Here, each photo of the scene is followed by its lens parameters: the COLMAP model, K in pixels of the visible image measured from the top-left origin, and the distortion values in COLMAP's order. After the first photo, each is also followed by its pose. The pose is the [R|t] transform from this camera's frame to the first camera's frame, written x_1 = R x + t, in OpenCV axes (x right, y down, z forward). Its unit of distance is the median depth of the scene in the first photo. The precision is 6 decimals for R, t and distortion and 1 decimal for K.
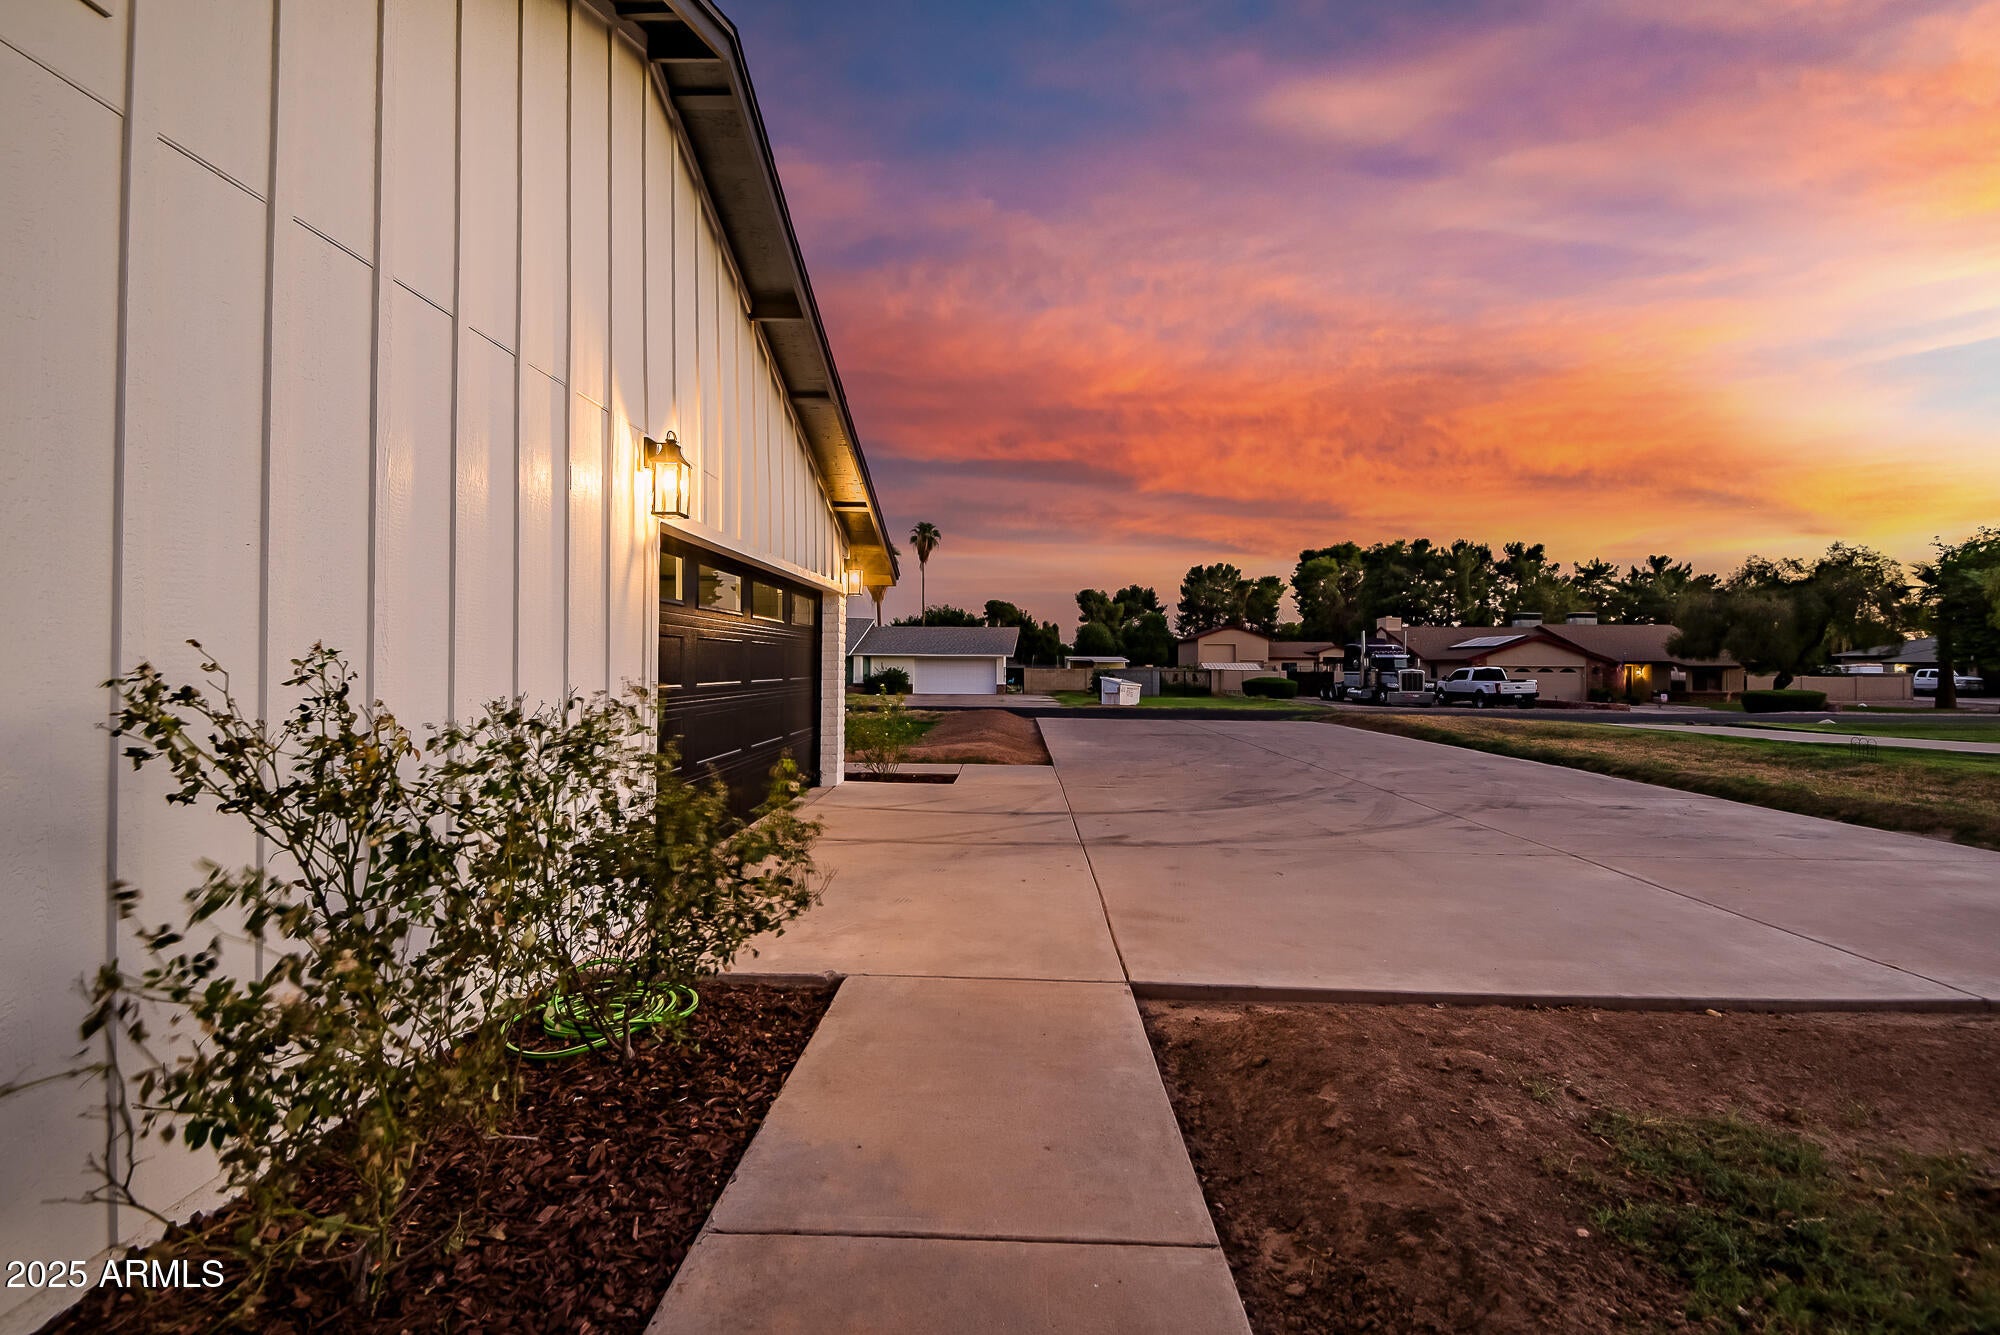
lens RADIAL K [[888.8, 0, 1000.0], [0, 888.8, 667.5], [0, 0, 1]] dist [0.002216, 0.000116]
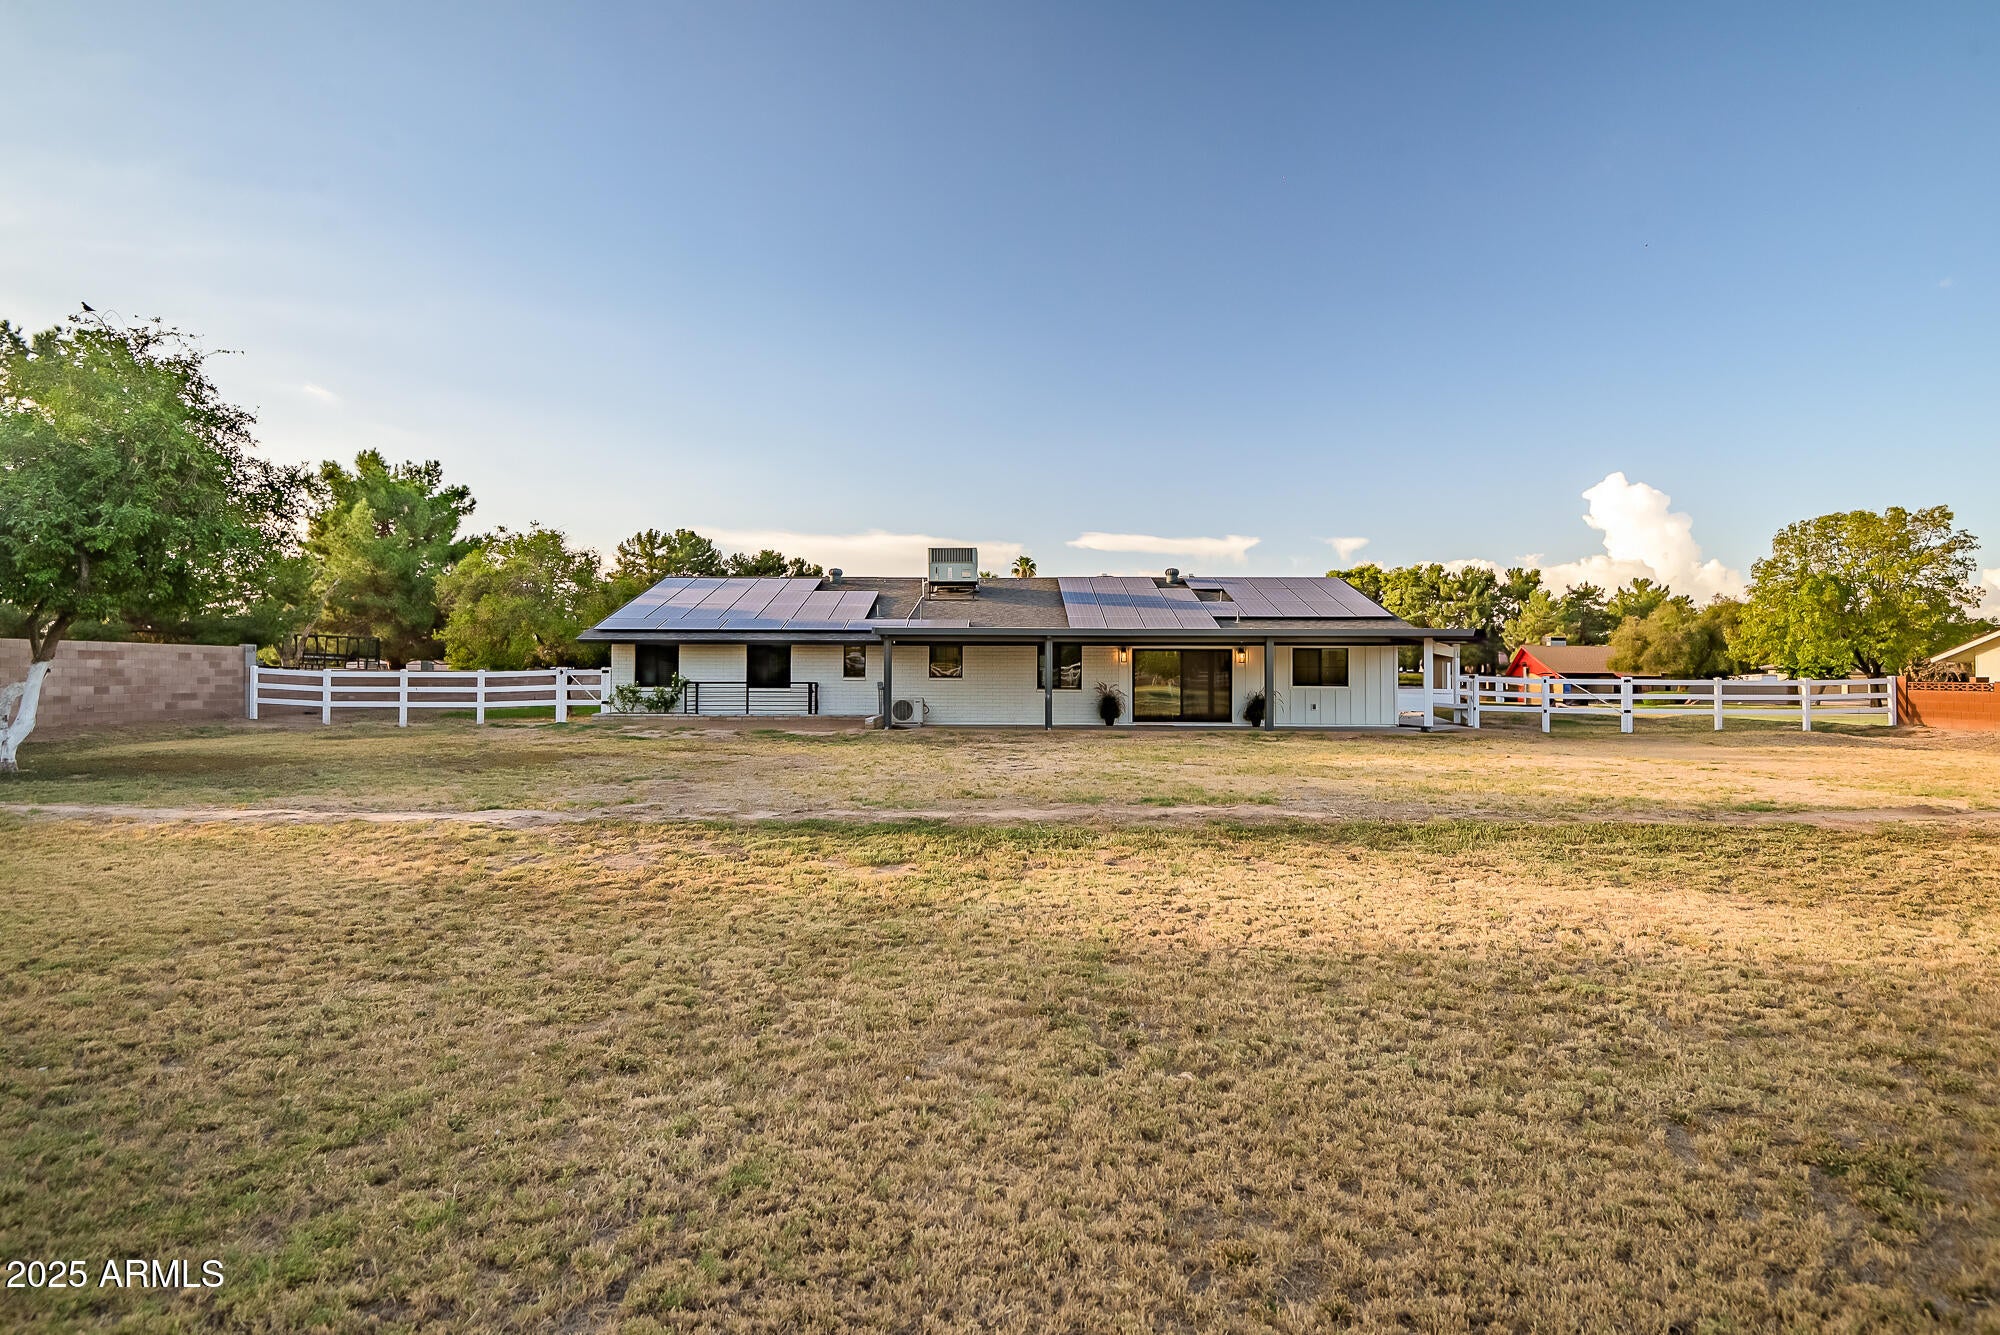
lens RADIAL K [[1014.0, 0, 1000.0], [0, 1014.0, 667.5], [0, 0, 1]] dist [0.013224, -0.025005]
pose [[0.999313, -0.000859, 0.037055, -0.126742], [0.001144, 0.999970, -0.007655, -0.003310], [-0.037047, 0.007692, 0.999284, -0.267875]]
